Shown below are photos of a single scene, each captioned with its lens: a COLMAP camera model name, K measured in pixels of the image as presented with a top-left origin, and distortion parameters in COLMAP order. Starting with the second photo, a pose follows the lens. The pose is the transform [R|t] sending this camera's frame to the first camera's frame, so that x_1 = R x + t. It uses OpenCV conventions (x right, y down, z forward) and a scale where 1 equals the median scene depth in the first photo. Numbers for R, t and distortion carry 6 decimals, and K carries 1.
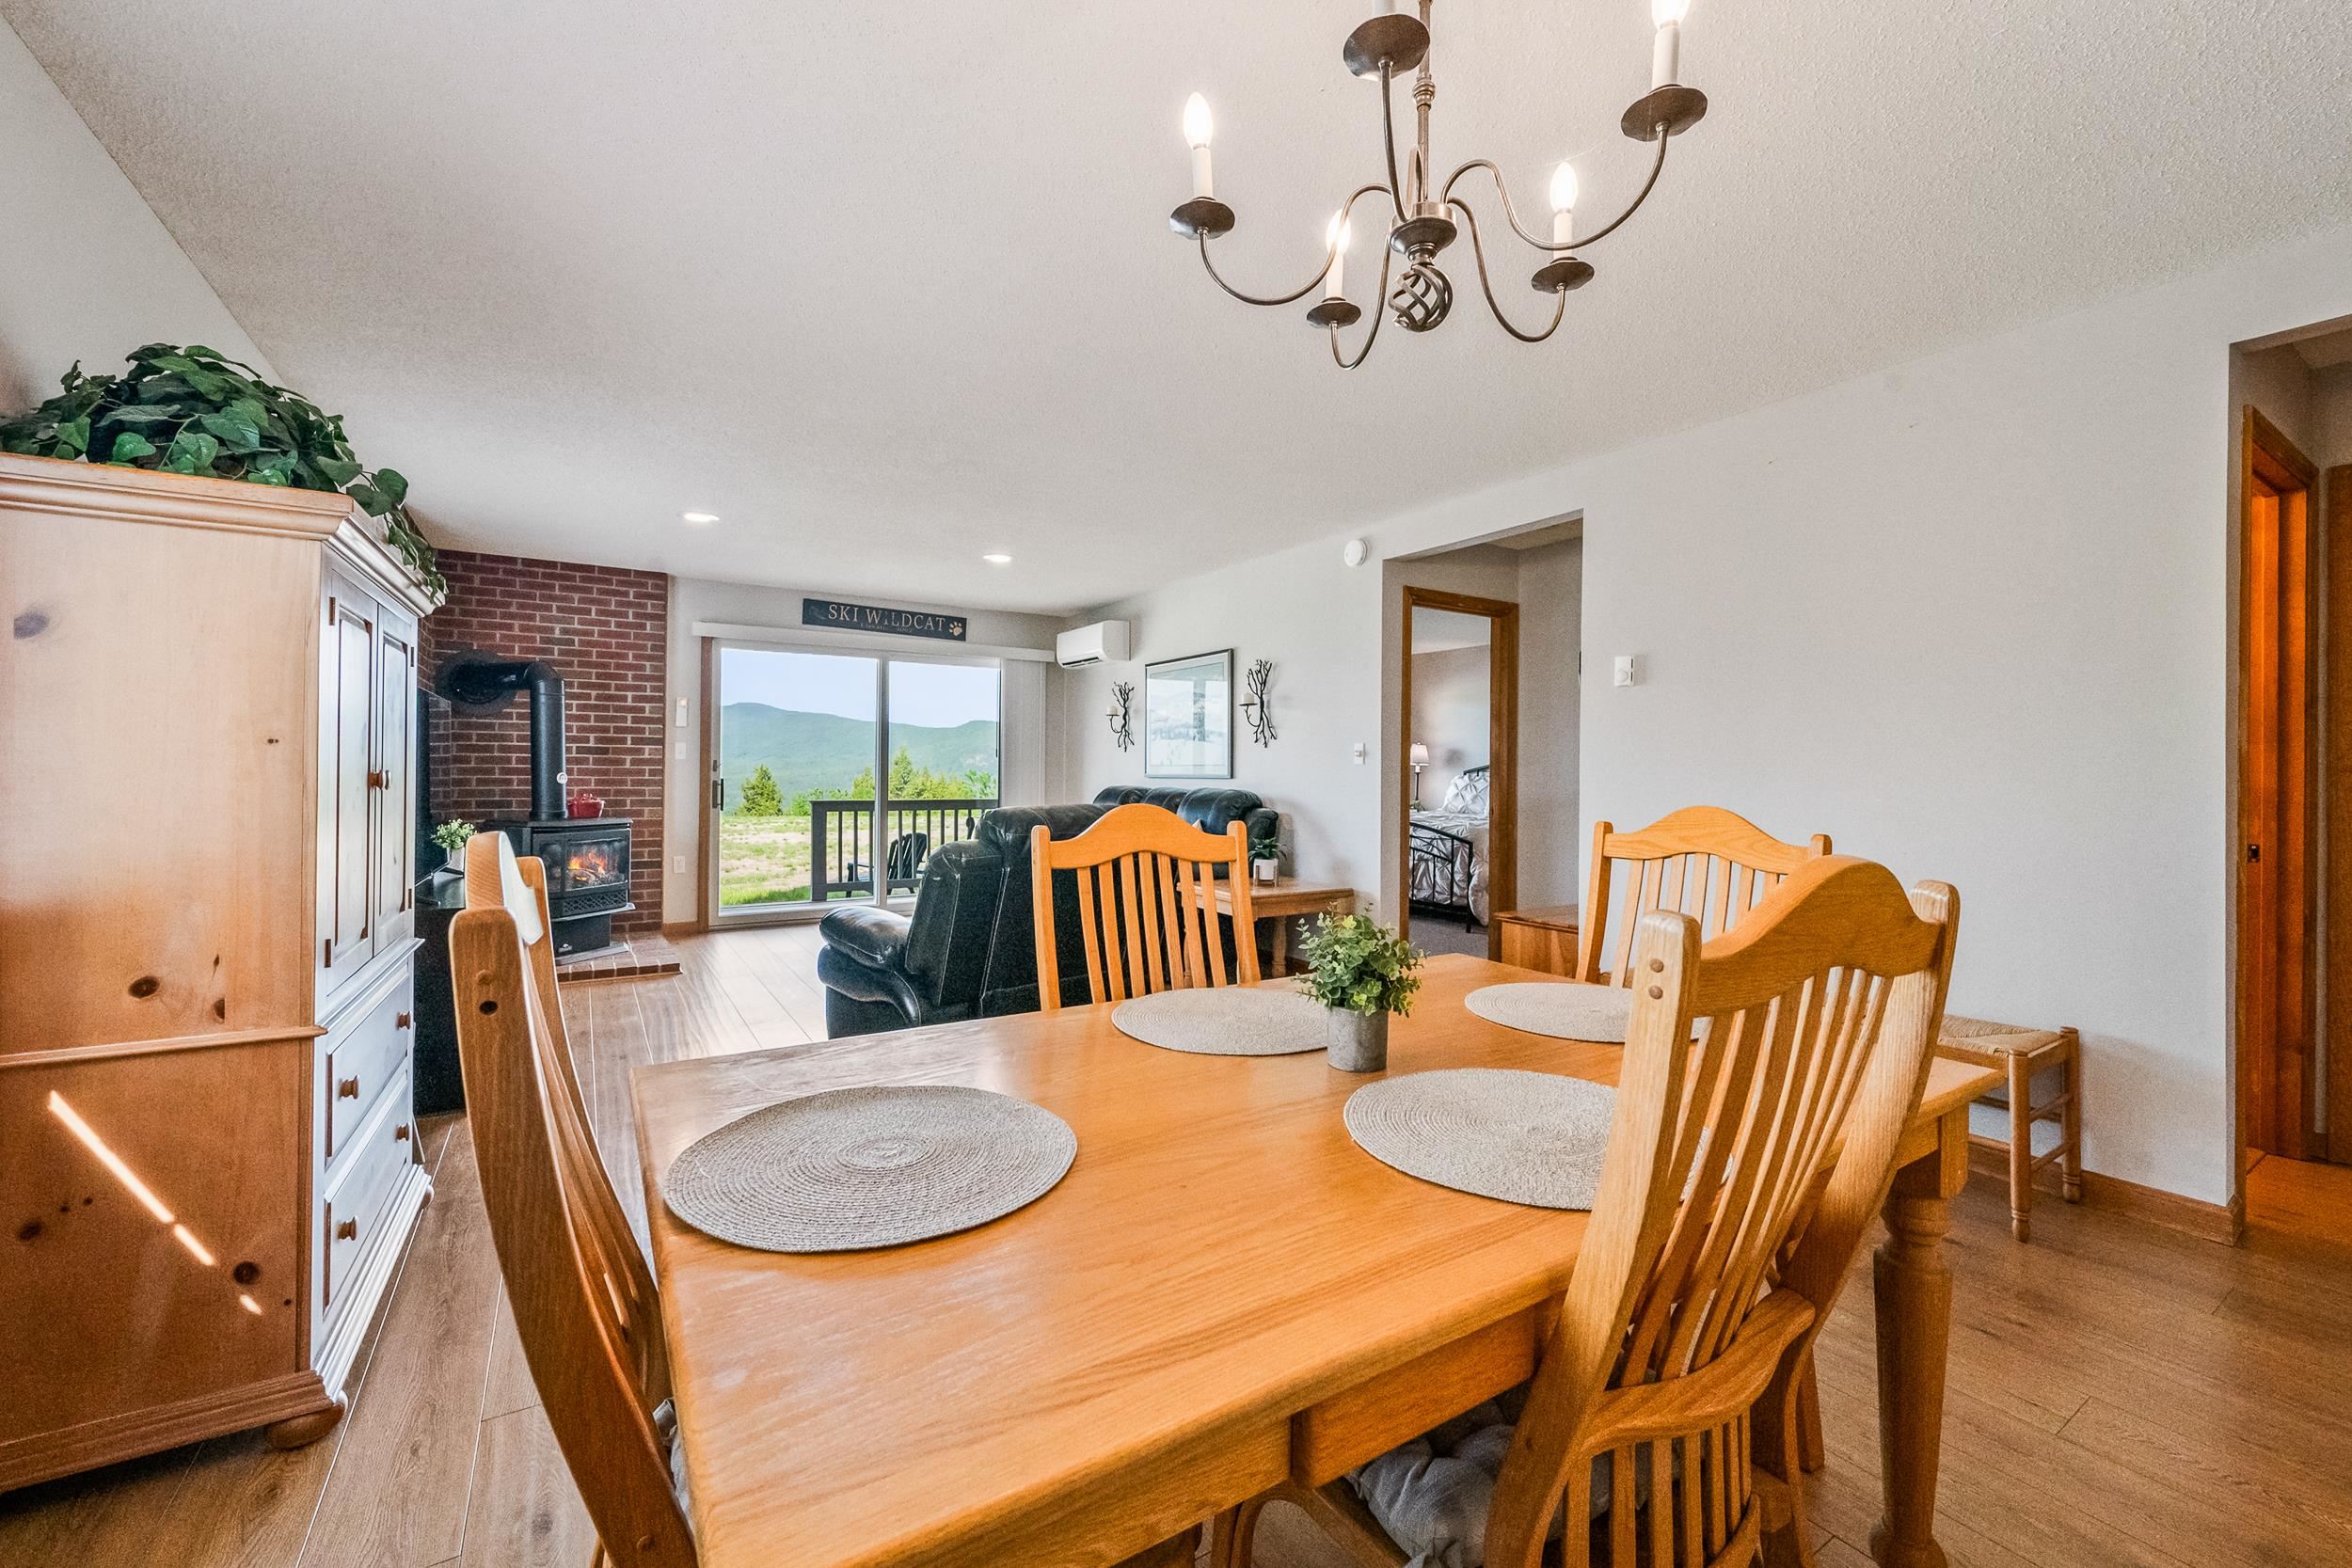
lens RADIAL K [[942.2, 0, 1187.6], [0, 942.2, 771.1], [0, 0, 1]] dist [-0.001946, -0.000011]
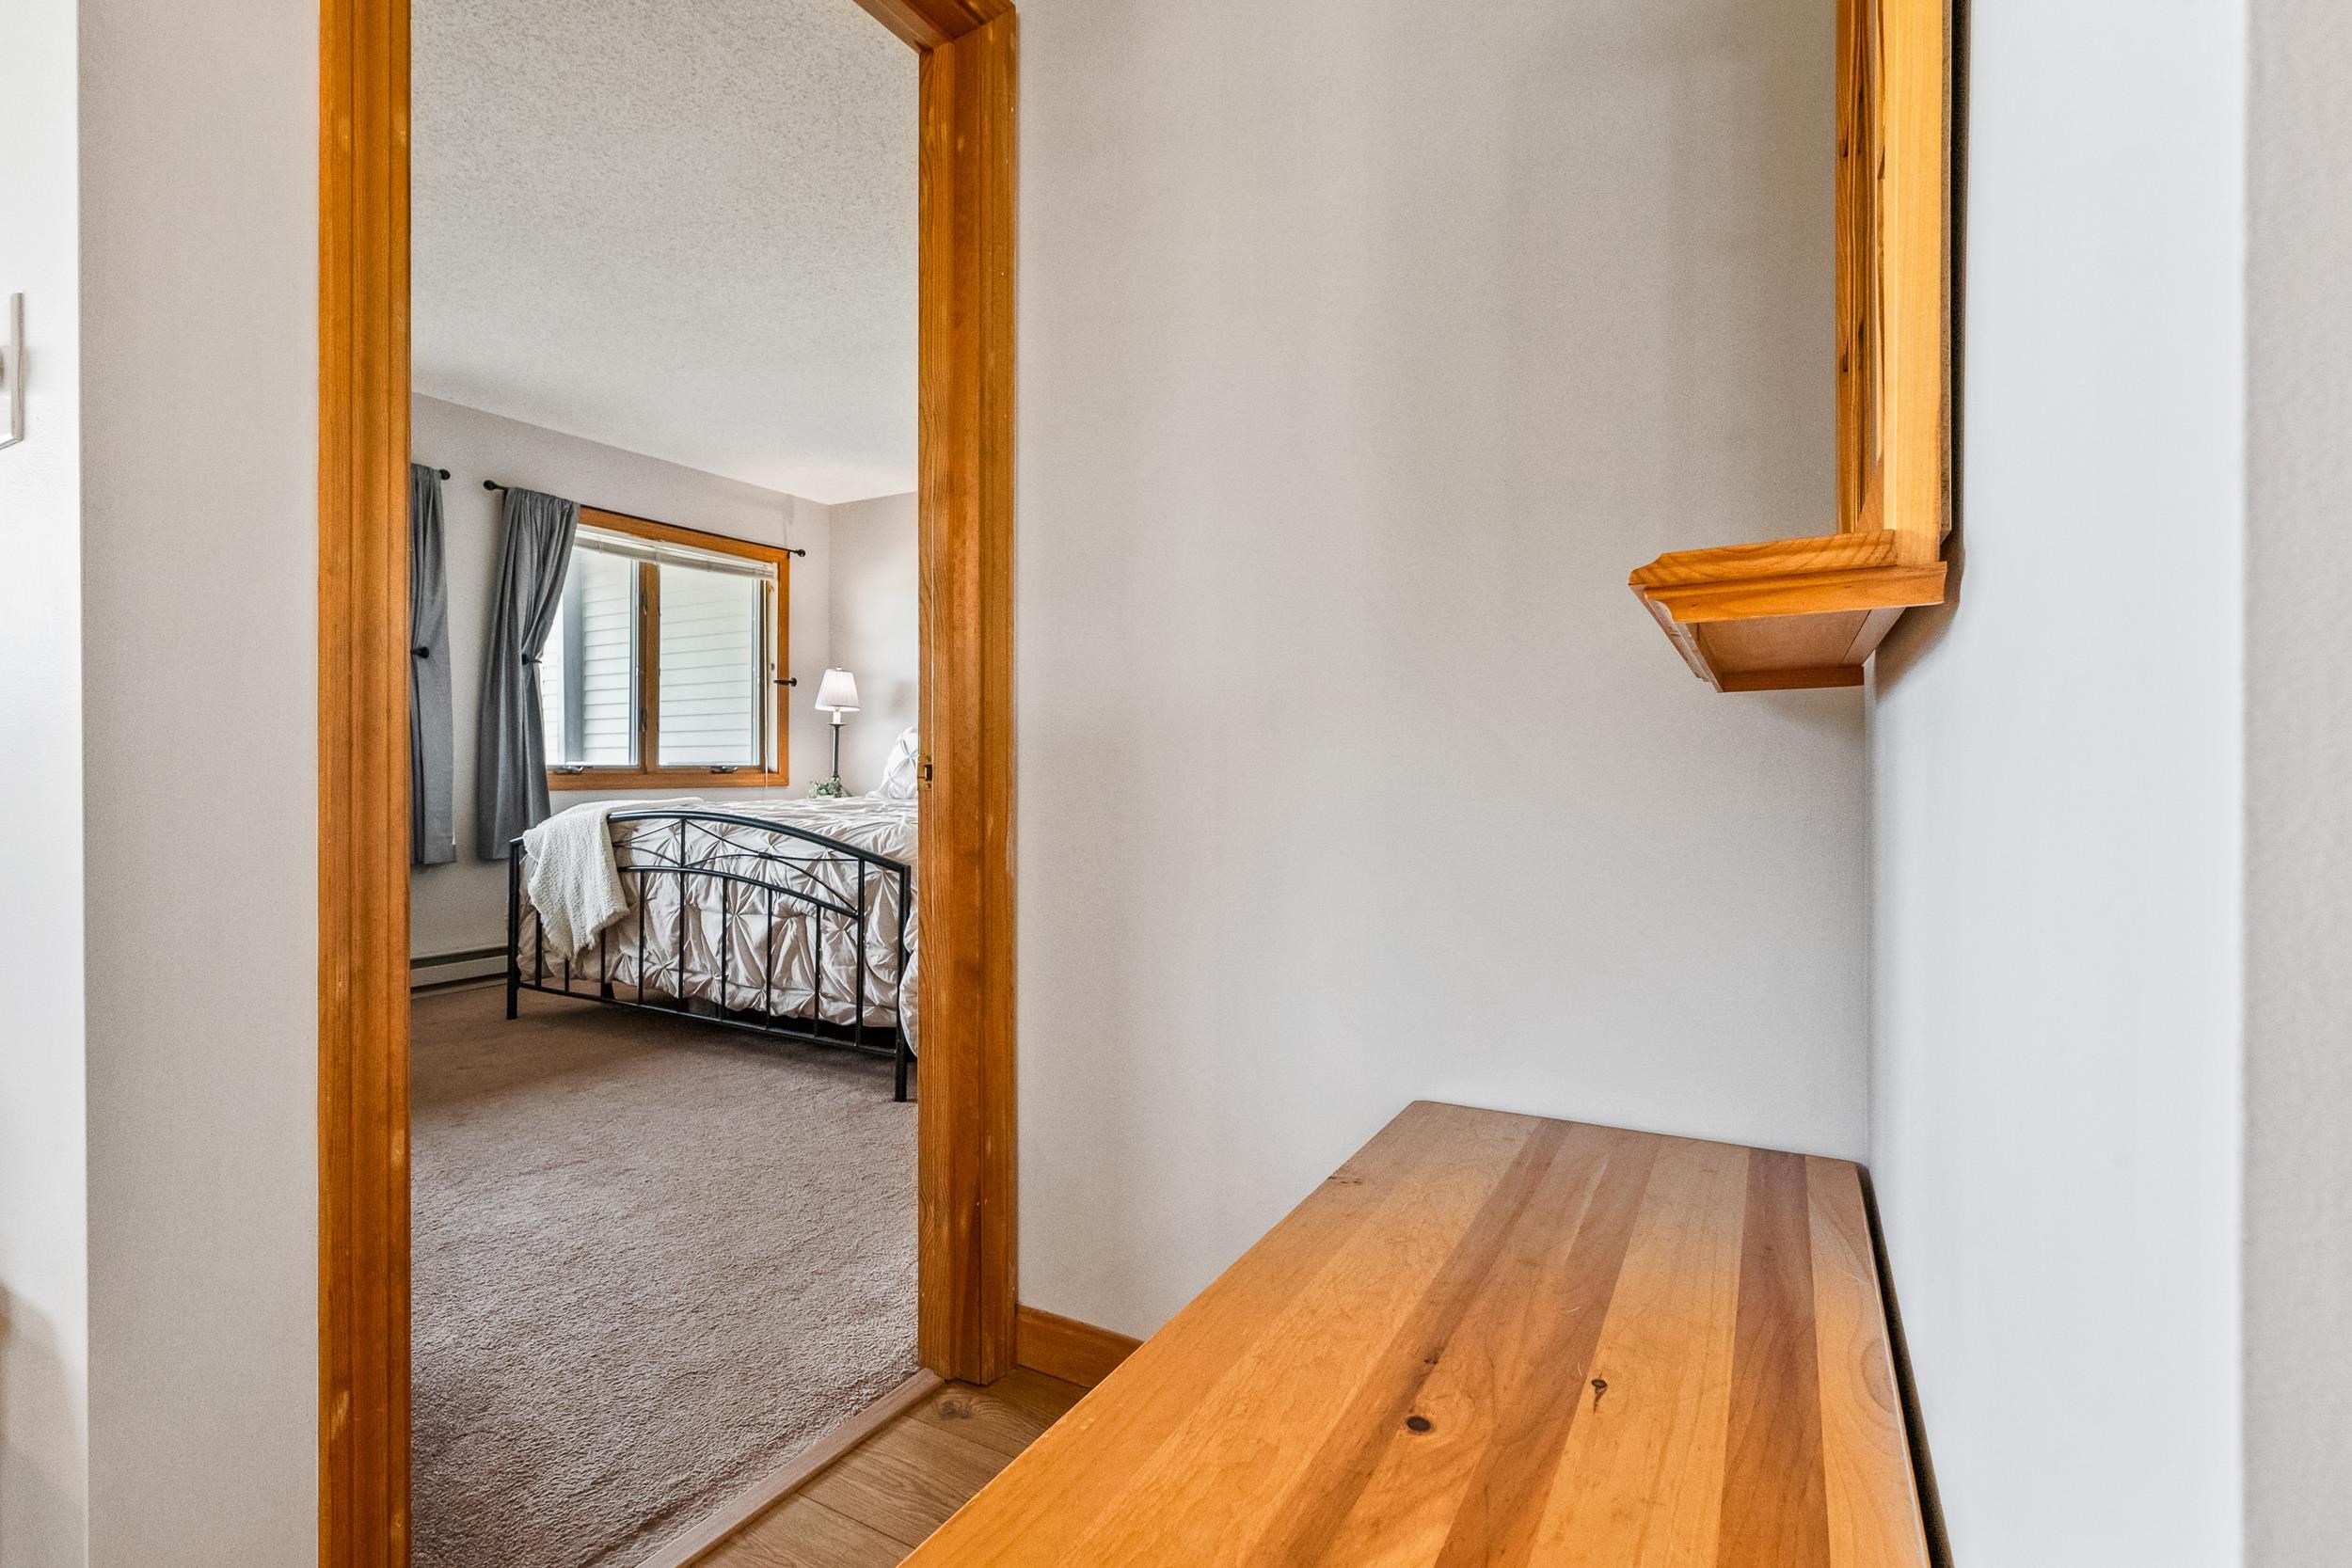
lens RADIAL K [[1057.2, 0, 1183.3], [0, 1057.2, 776.6], [0, 0, 1]] dist [0.002037, 0.000067]
pose [[0.882947, -0.010024, 0.469367, 0.193577], [0.002891, 0.999869, 0.015916, 0.030748], [-0.469465, -0.012696, 0.882860, 0.549637]]
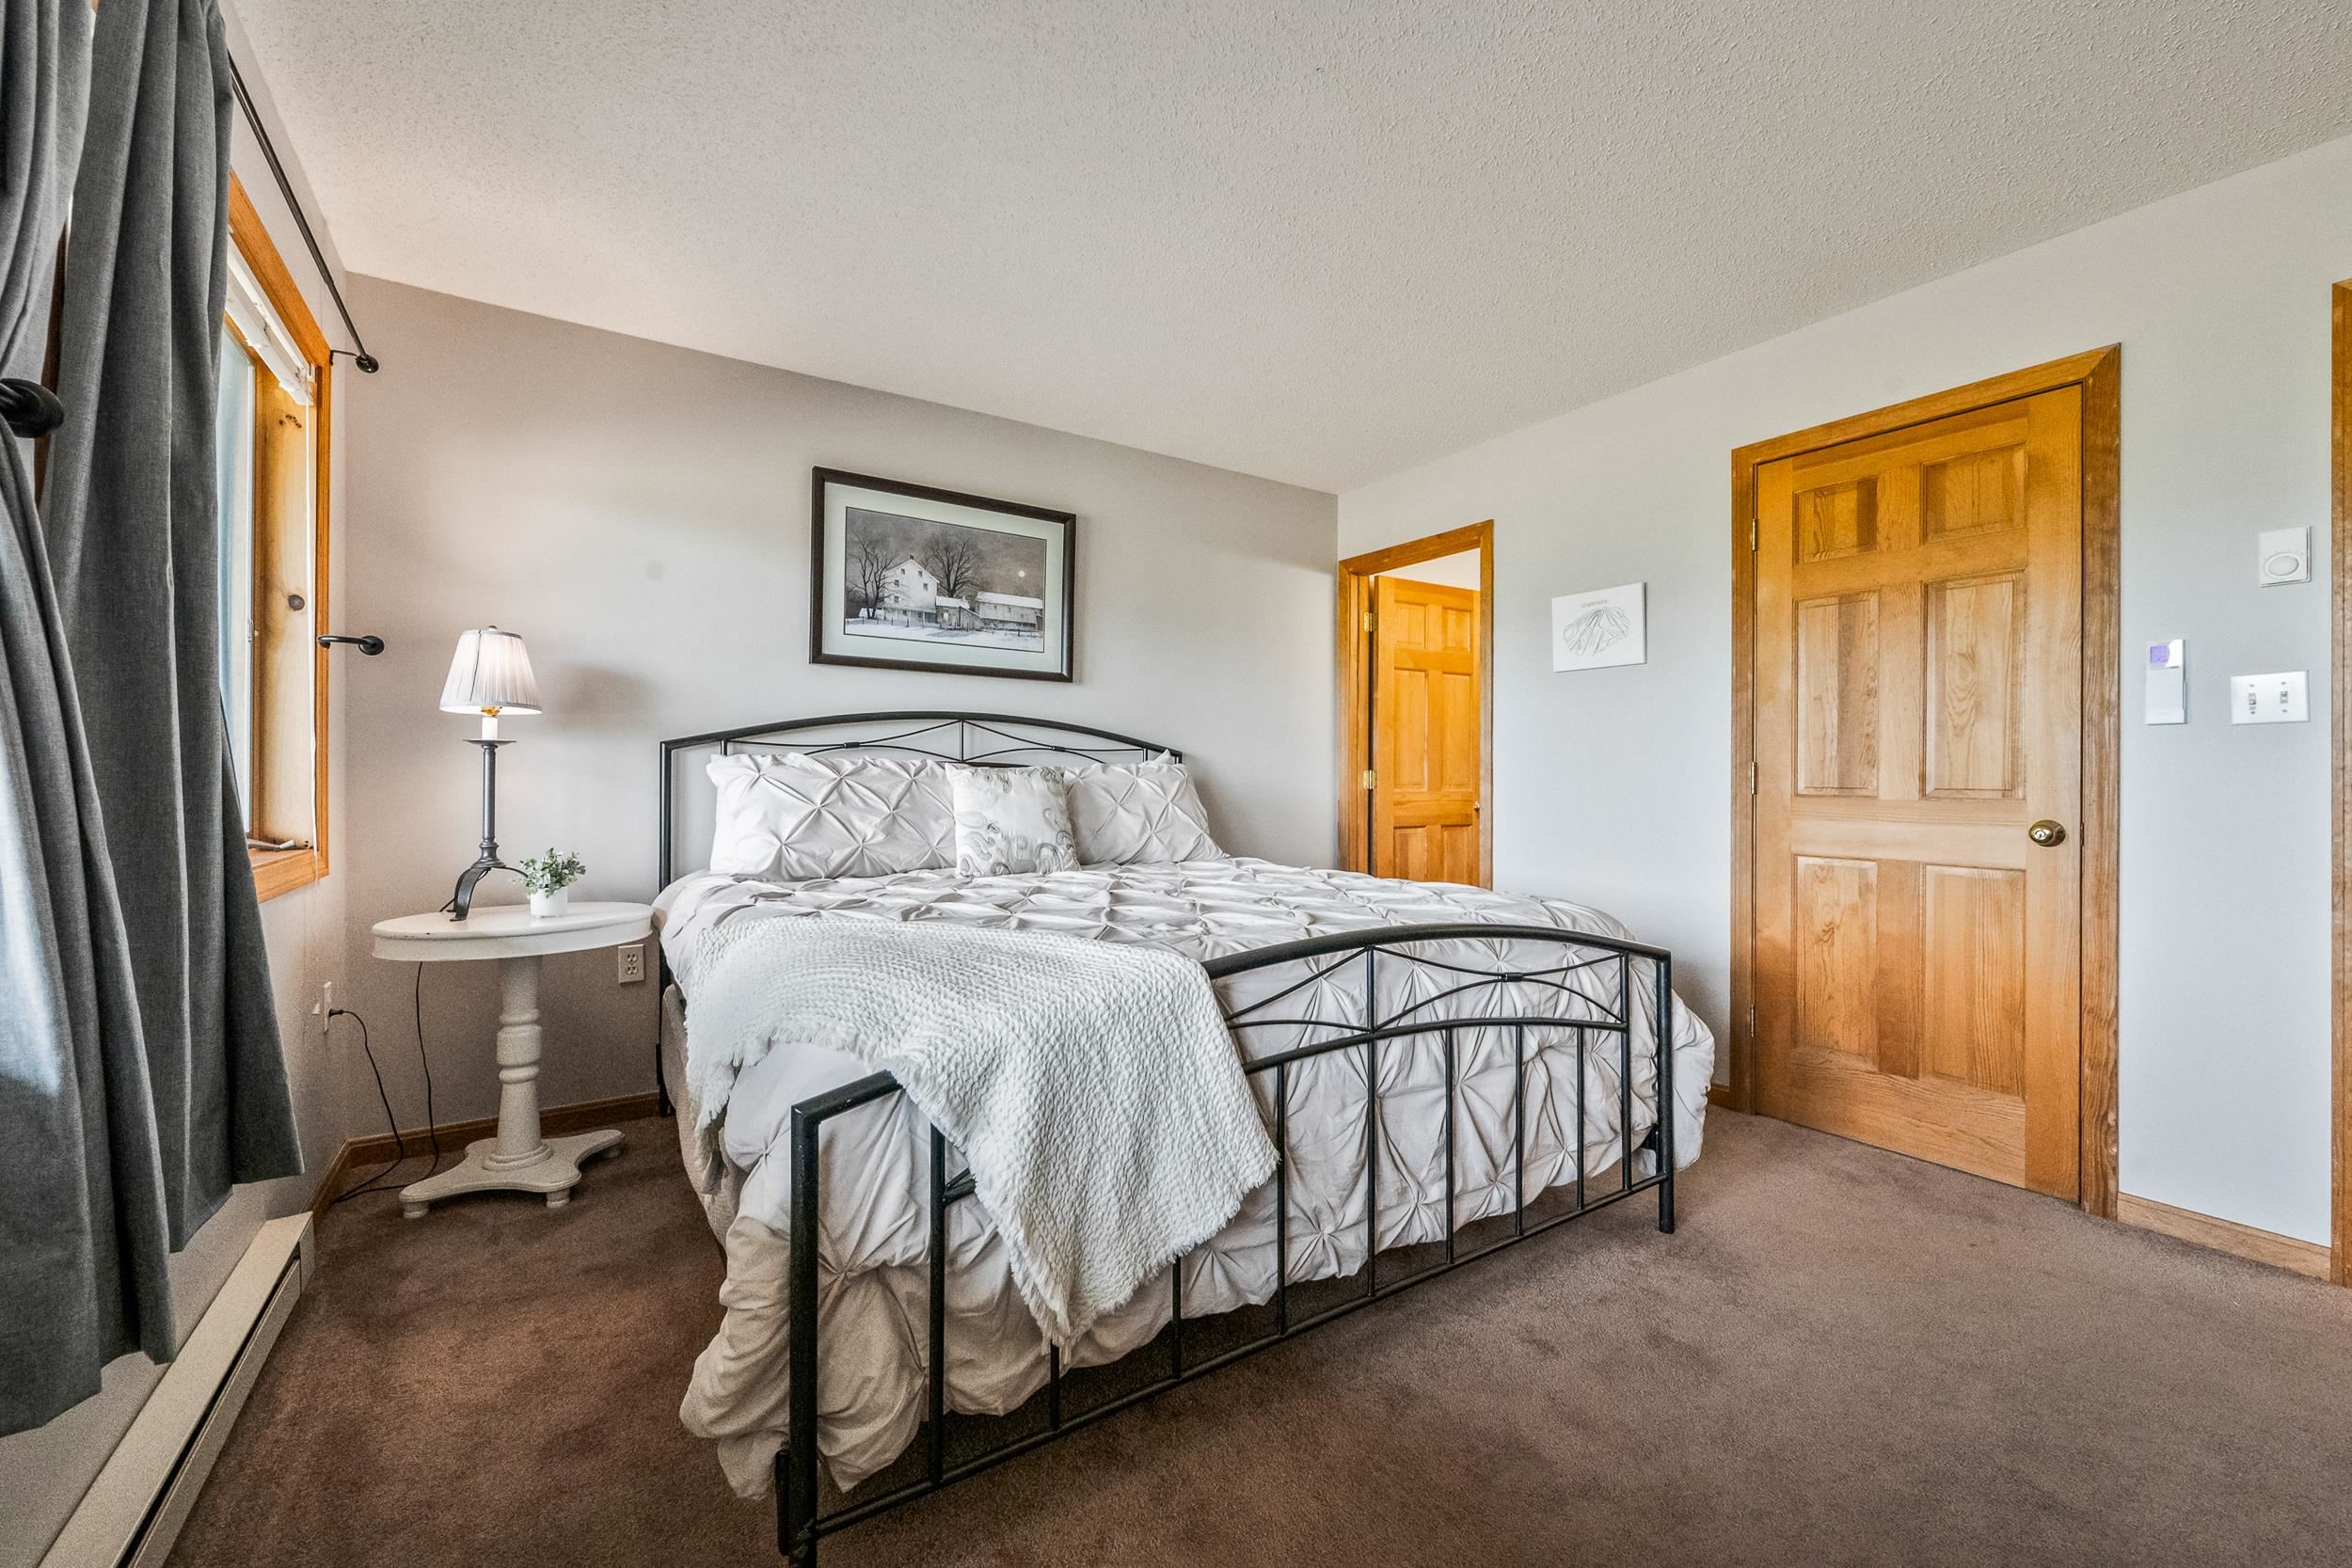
lens RADIAL K [[942.2, 0, 1177.0], [0, 942.2, 777.6], [0, 0, 1]] dist [-0.001946, -0.000011]
pose [[-0.016896, -0.005777, 0.999841, -0.028668], [-0.006459, 0.999963, 0.005669, 0.012216], [-0.999836, -0.006362, -0.016932, 1.153733]]
